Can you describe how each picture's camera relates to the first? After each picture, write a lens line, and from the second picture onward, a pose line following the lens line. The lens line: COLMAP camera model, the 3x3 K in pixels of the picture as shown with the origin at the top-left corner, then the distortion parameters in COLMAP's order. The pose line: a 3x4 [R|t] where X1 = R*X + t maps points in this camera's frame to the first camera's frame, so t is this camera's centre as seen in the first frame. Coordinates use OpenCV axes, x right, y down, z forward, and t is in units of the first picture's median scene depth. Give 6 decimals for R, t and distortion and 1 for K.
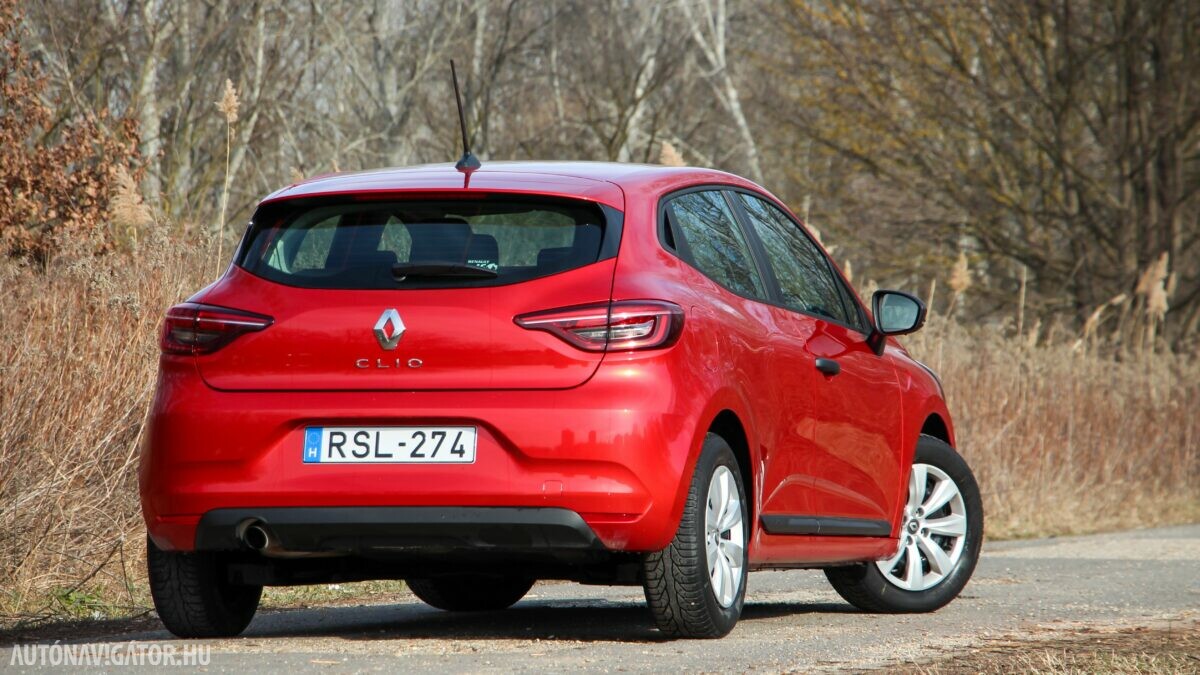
lens RADIAL K [[4889.4, 0, 494.6], [0, 4889.4, 338.1], [0, 0, 1]] dist [0.860737, -1.451361]
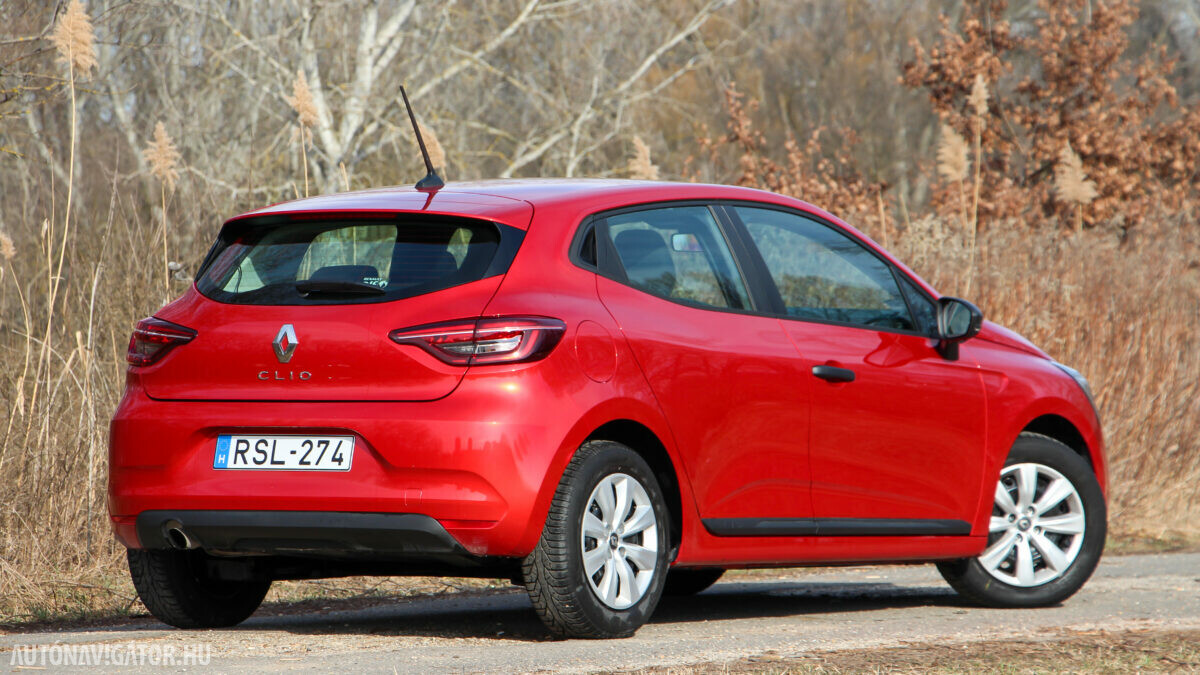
lens RADIAL K [[4374.9, 0, 600.0], [0, 4374.9, 337.5], [0, 0, 1]] dist [0.780557, 1.256347]
pose [[0.955972, 0.001016, -0.293457, 0.320637], [0.002524, 0.999929, 0.011685, -0.013932], [0.293448, -0.011912, 0.955901, 0.110266]]
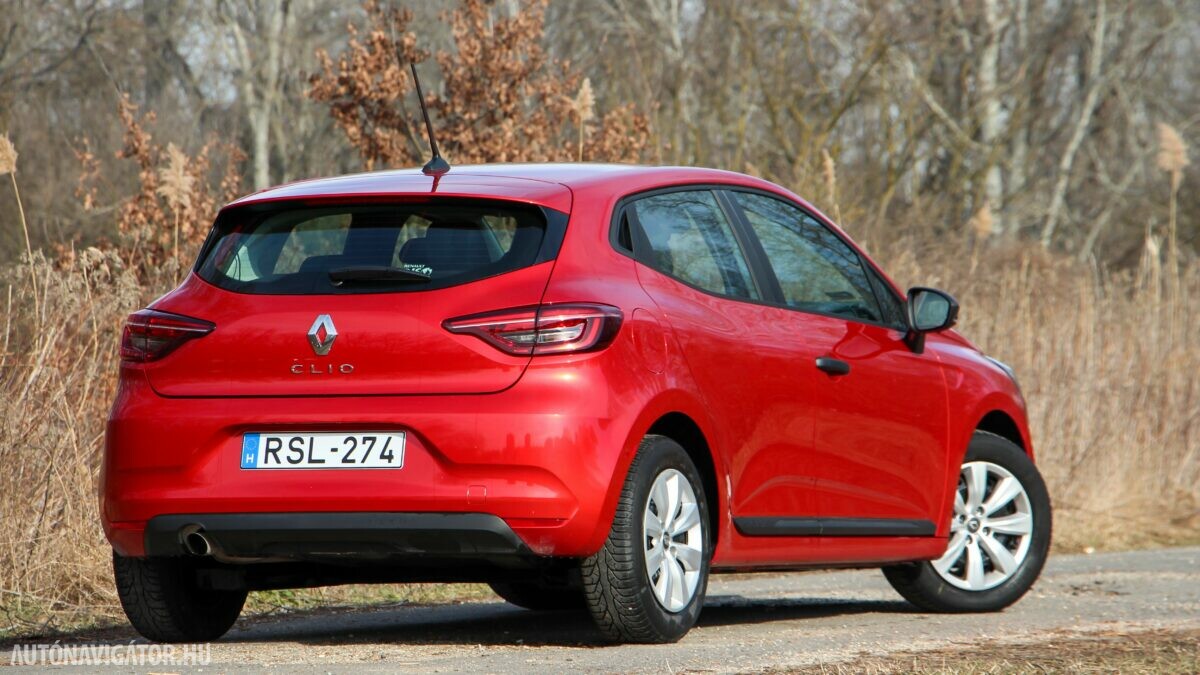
lens RADIAL K [[4694.3, 0, 517.5], [0, 4694.3, 337.0], [0, 0, 1]] dist [0.885401, -0.589321]
pose [[0.990113, -0.008474, -0.140019, 0.151350], [0.009023, 0.999954, 0.003288, -0.004103], [0.139985, -0.004519, 0.990143, 0.054678]]
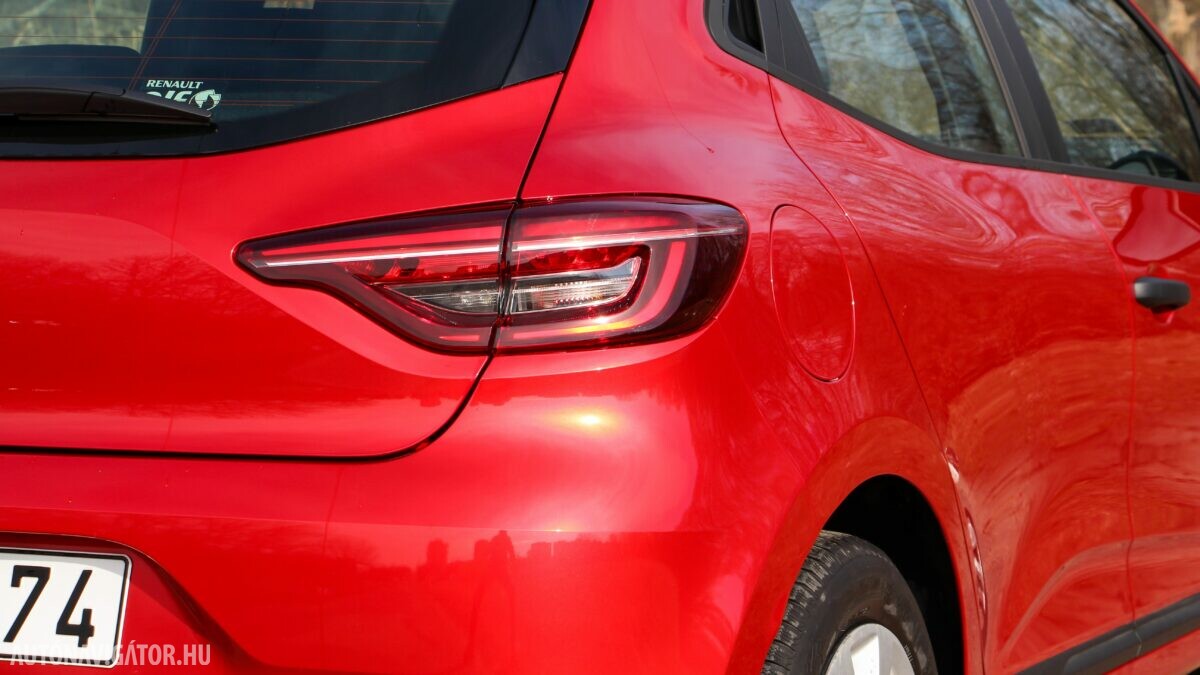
lens RADIAL K [[2815.1, 0, 600.0], [0, 2815.1, 337.5], [0, 0, 1]] dist [0.401082, 0.118360]
pose [[0.991044, 0.014688, -0.132727, 0.055925], [-0.002511, 0.995807, 0.091444, -0.016243], [0.133513, -0.090292, 0.986925, 0.794748]]
